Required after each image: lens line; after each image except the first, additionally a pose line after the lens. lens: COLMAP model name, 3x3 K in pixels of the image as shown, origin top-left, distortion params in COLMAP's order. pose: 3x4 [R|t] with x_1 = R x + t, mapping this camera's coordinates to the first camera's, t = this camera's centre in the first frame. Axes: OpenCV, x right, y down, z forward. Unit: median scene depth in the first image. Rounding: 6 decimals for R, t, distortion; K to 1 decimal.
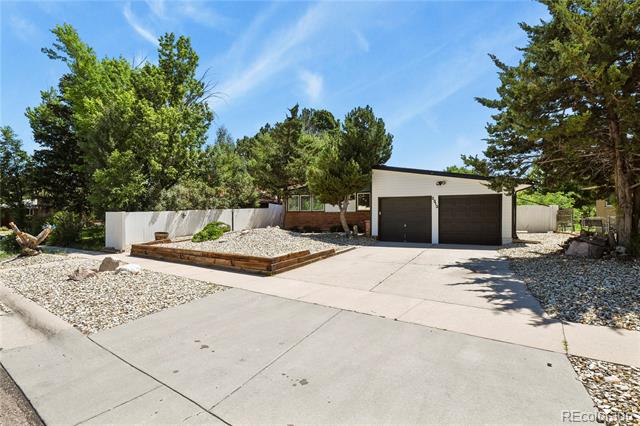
lens RADIAL K [[309.9, 0, 323.9], [0, 309.9, 212.0], [0, 0, 1]] dist [0.000433, -0.000036]
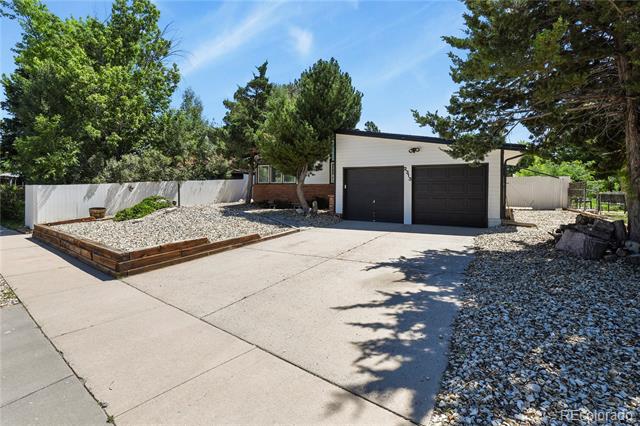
lens RADIAL K [[317.9, 0, 320.5], [0, 317.9, 184.9], [0, 0, 1]] dist [-0.002056, -0.000603]
pose [[0.998719, 0.001744, -0.050579, 0.157243], [-0.001275, 0.999956, 0.009306, -0.008487], [0.050593, -0.009229, 0.998677, 0.139754]]
